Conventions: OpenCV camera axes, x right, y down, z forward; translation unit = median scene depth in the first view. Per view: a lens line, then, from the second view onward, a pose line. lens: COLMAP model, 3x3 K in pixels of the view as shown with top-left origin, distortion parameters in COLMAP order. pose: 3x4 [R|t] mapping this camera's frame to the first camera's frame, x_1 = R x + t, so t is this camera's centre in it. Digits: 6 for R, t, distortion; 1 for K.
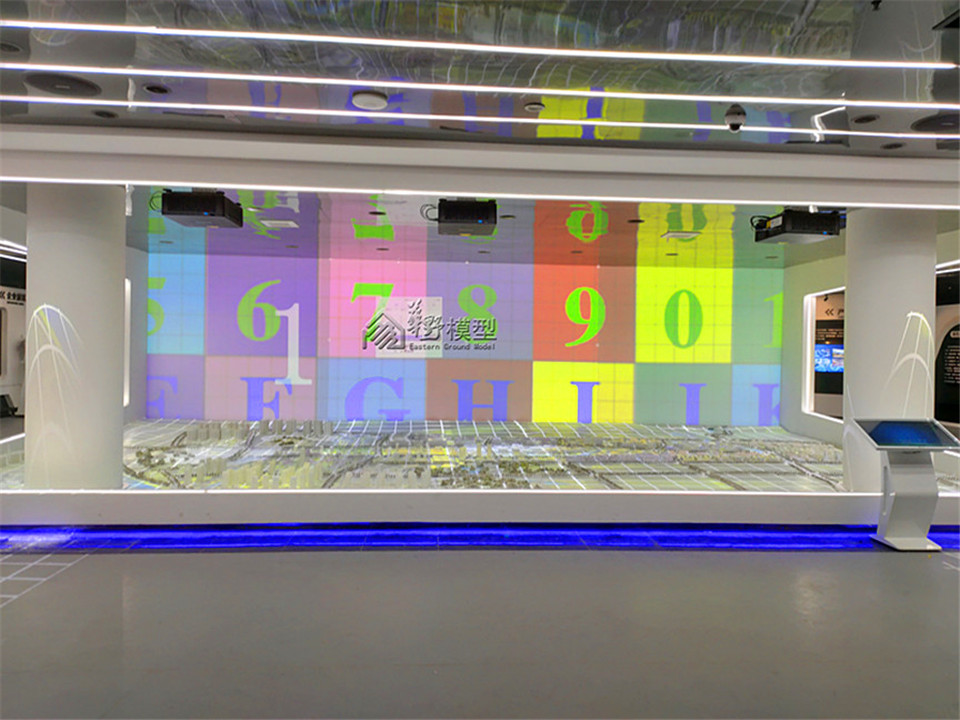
lens RADIAL K [[709.1, 0, 480.0], [0, 709.1, 360.0], [0, 0, 1]] dist [0.053585, -0.054760]
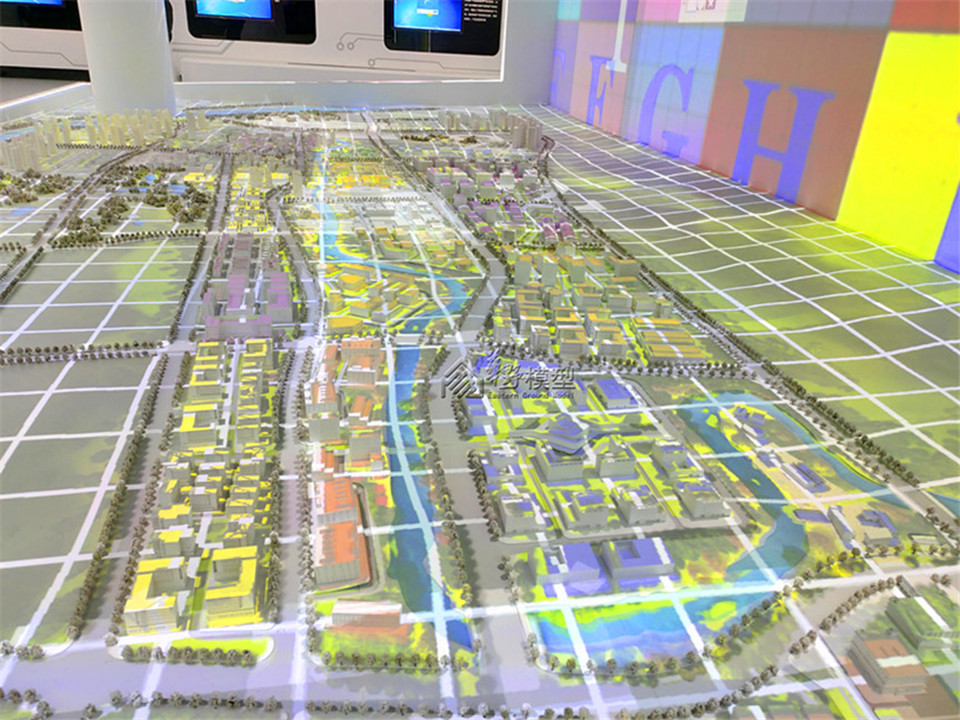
lens RADIAL K [[709.1, 0, 480.0], [0, 709.1, 360.0], [0, 0, 1]] dist [0.053585, -0.054760]
pose [[0.126975, 0.413642, -0.901542, 0.408751], [-0.063938, 0.910422, 0.408711, 0.015996], [0.989843, 0.005747, 0.142048, 0.790484]]
